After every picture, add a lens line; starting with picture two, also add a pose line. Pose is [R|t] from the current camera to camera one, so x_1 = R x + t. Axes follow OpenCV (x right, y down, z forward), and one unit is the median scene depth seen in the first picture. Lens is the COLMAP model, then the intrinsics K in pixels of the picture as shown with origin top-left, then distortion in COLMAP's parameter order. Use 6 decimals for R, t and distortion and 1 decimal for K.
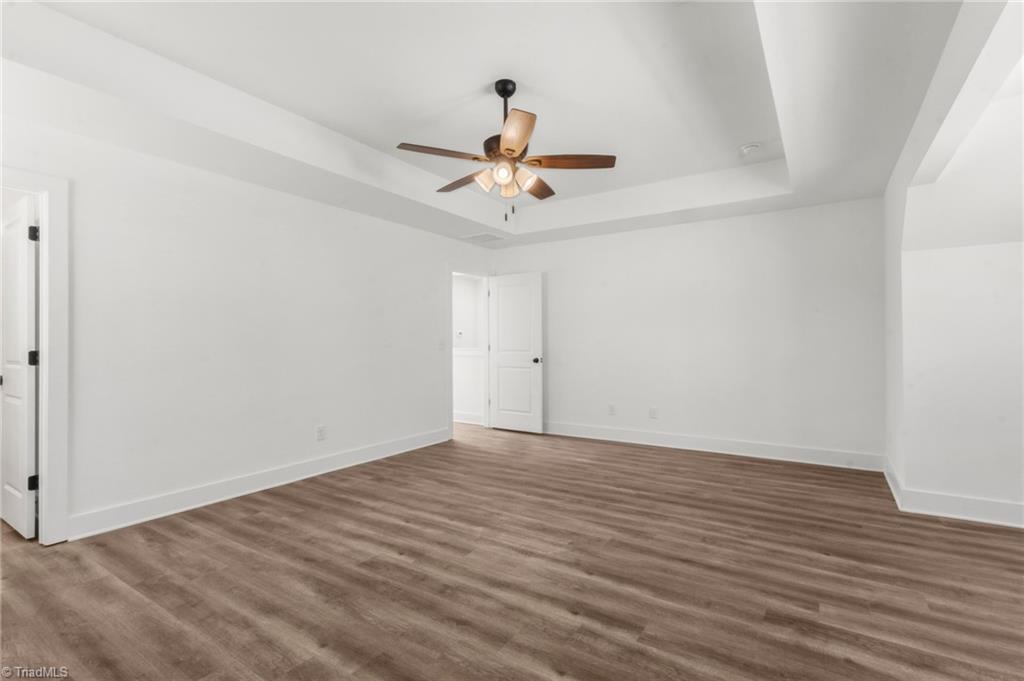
lens RADIAL K [[476.3, 0, 509.3], [0, 476.3, 341.5], [0, 0, 1]] dist [0.003452, 0.003033]
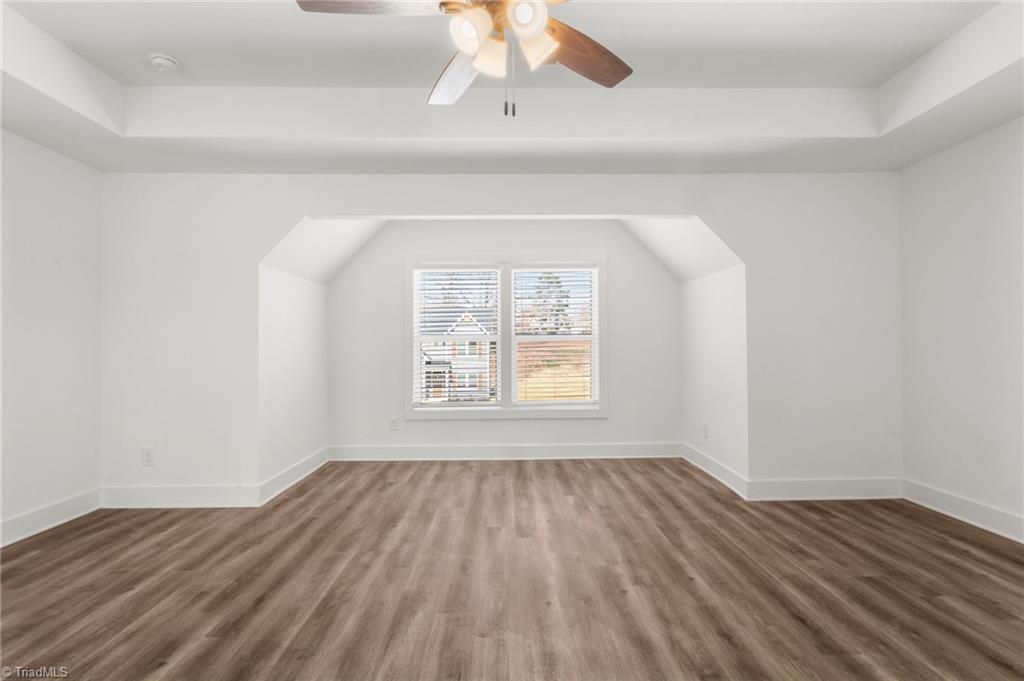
lens RADIAL K [[502.2, 0, 511.4], [0, 502.2, 337.7], [0, 0, 1]] dist [0.011390, -0.004915]
pose [[-0.570065, 0.024624, 0.821231, -0.504761], [0.004228, 0.999625, -0.027037, 0.013820], [-0.821589, -0.011941, -0.569956, 1.399336]]
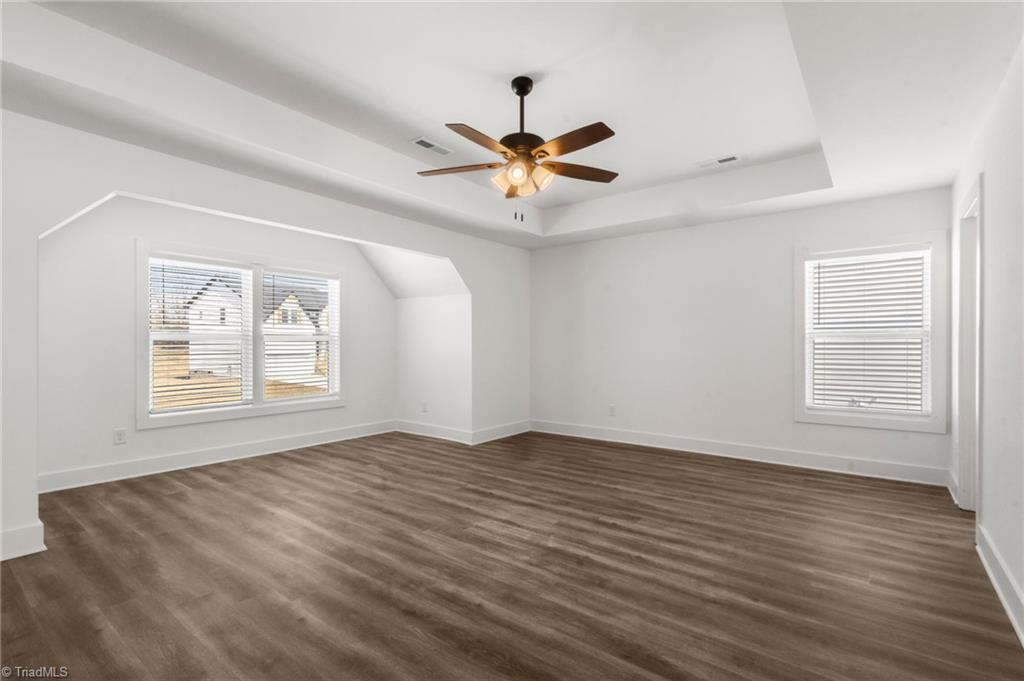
lens RADIAL K [[476.3, 0, 514.1], [0, 476.3, 342.6], [0, 0, 1]] dist [0.003452, 0.003033]
pose [[-0.997728, 0.006143, 0.067094, -0.059121], [0.005260, 0.999897, -0.013328, 0.011938], [-0.067169, -0.012945, -0.997658, 2.110474]]
